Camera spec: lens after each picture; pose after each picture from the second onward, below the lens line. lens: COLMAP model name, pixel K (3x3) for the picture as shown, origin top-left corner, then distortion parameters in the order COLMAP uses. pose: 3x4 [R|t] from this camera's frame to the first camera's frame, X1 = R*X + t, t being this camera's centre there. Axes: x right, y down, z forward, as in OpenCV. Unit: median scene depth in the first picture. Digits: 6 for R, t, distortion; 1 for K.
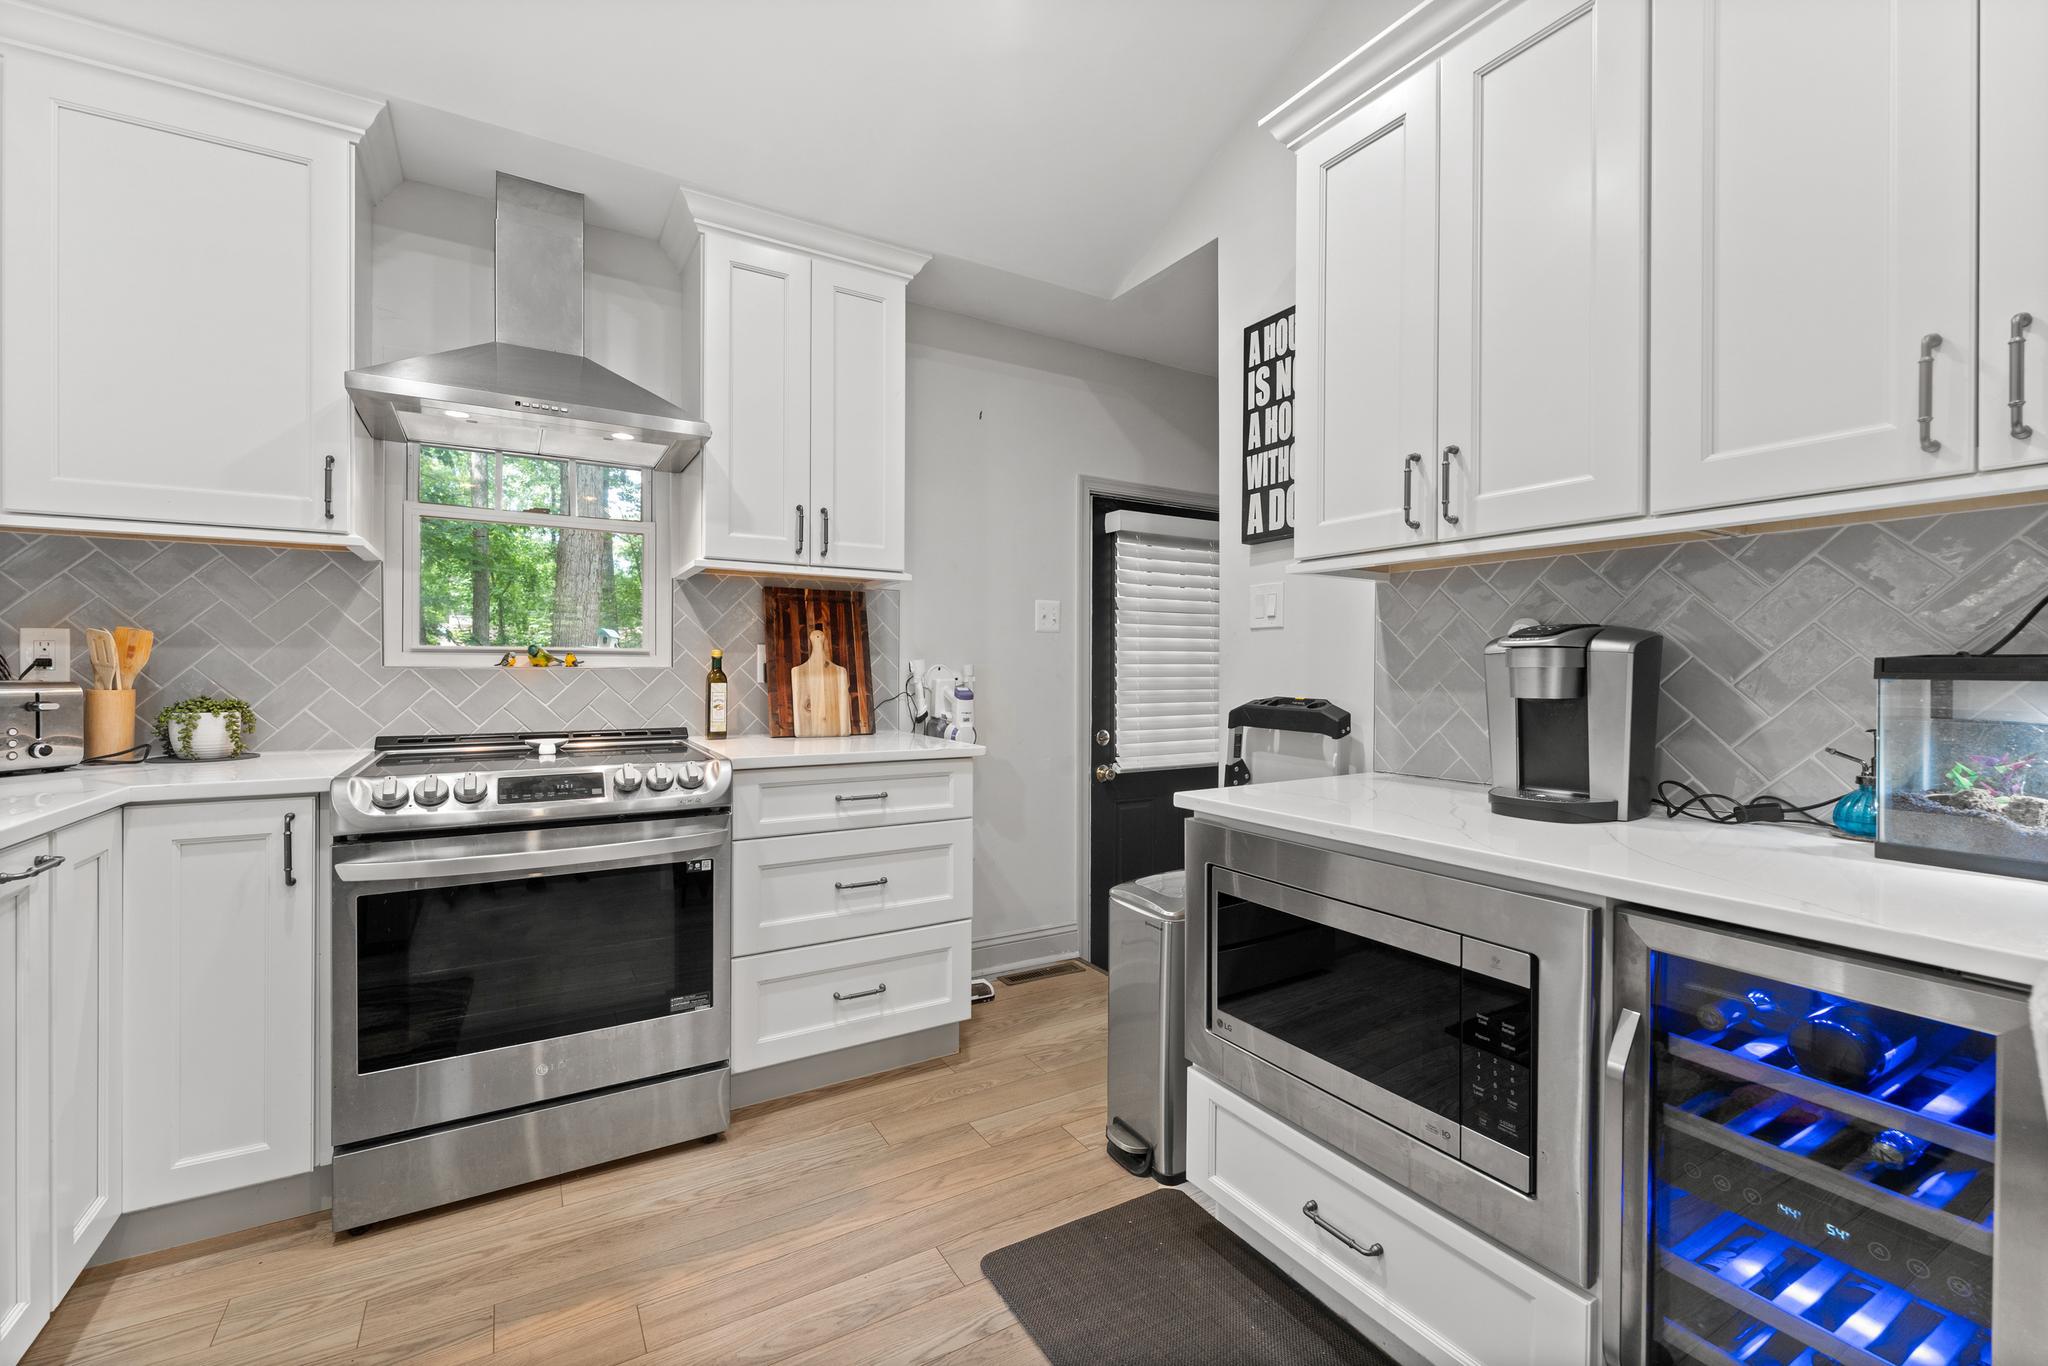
lens RADIAL K [[855.4, 0, 1018.8], [0, 855.4, 674.1], [0, 0, 1]] dist [-0.000728, -0.000255]
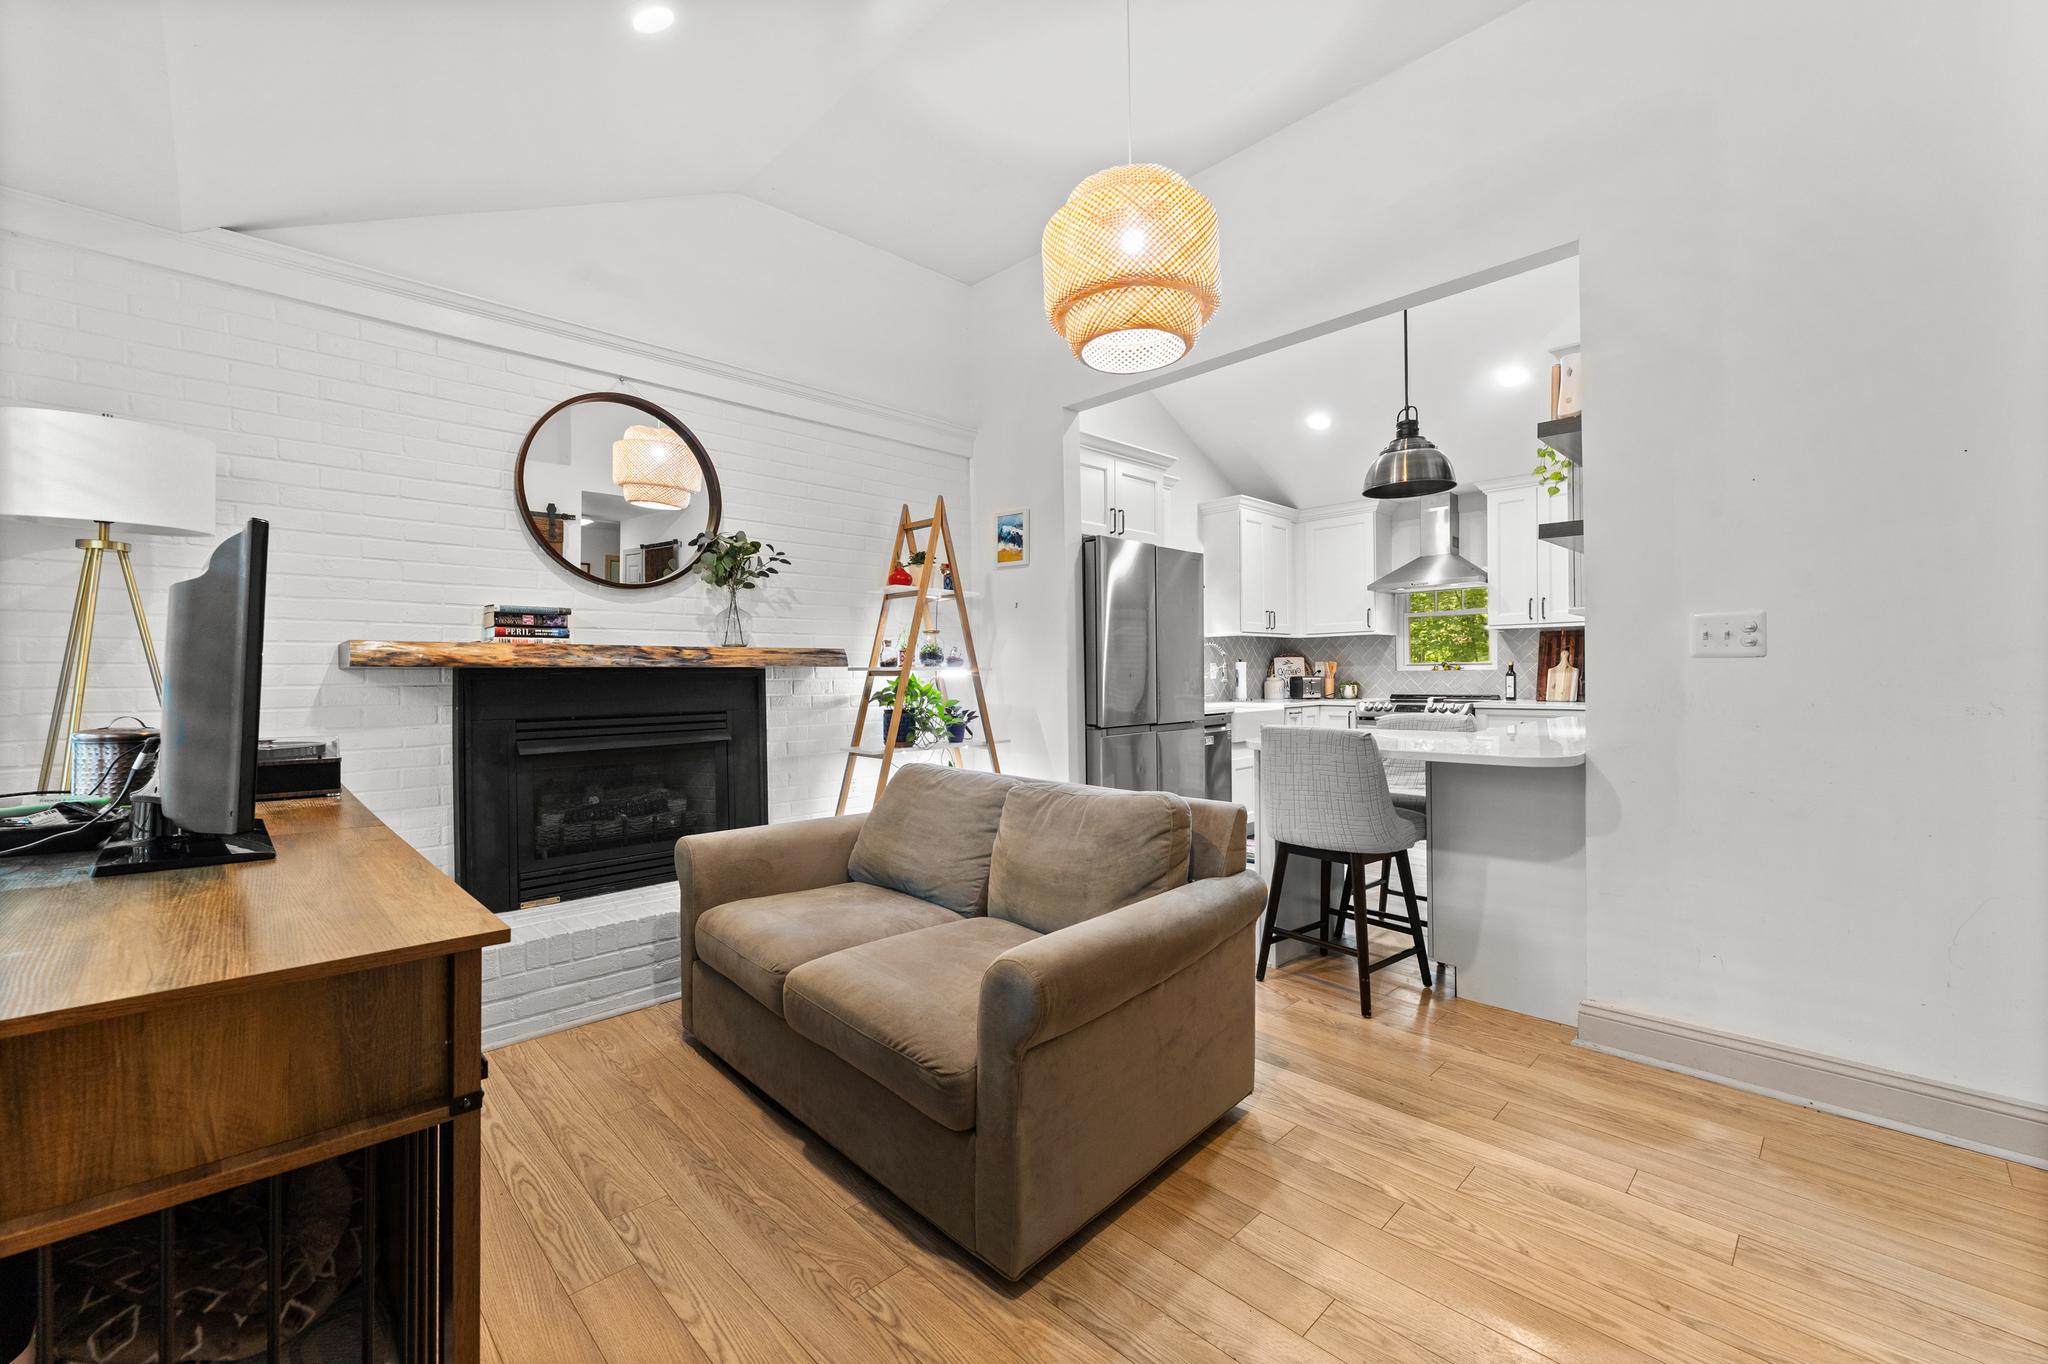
lens RADIAL K [[828.2, 0, 1016.2], [0, 828.2, 676.8], [0, 0, 1]] dist [-0.001719, -0.000100]
pose [[0.226895, -0.004558, -0.973909, 1.769481], [0.008689, 0.999959, -0.002656, 0.007367], [0.973880, -0.007860, 0.226925, -0.941010]]
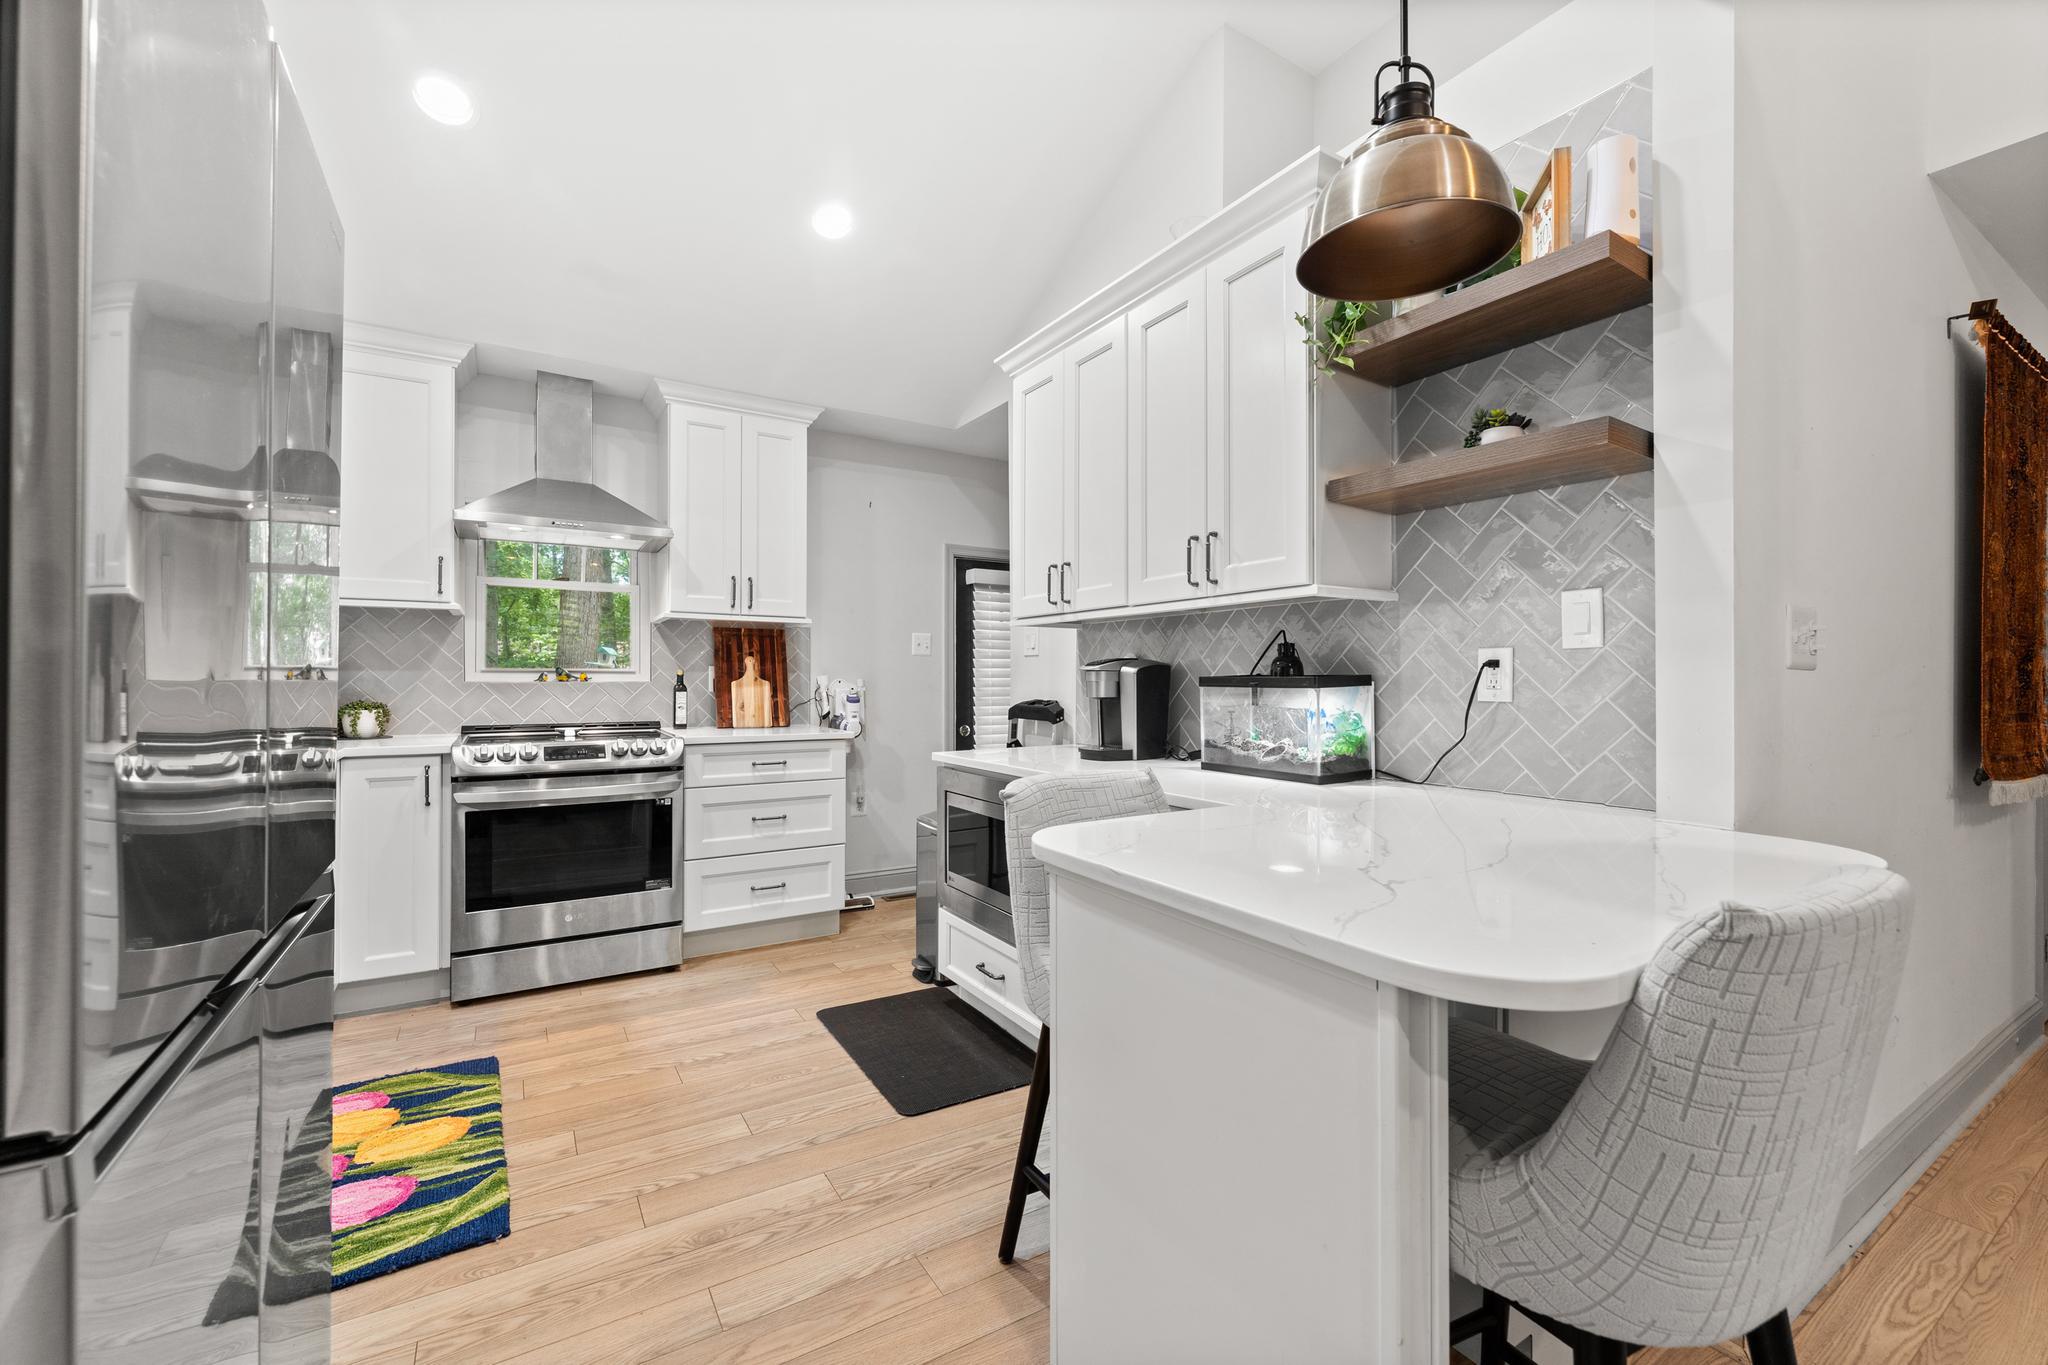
lens RADIAL K [[830.4, 0, 1024.2], [0, 830.4, 679.6], [0, 0, 1]] dist [-0.001276, -0.000529]
pose [[0.999834, -0.003012, 0.017973, 0.267705], [0.003133, 0.999972, -0.006734, 0.000464], [-0.017953, 0.006789, 0.999816, -0.561273]]
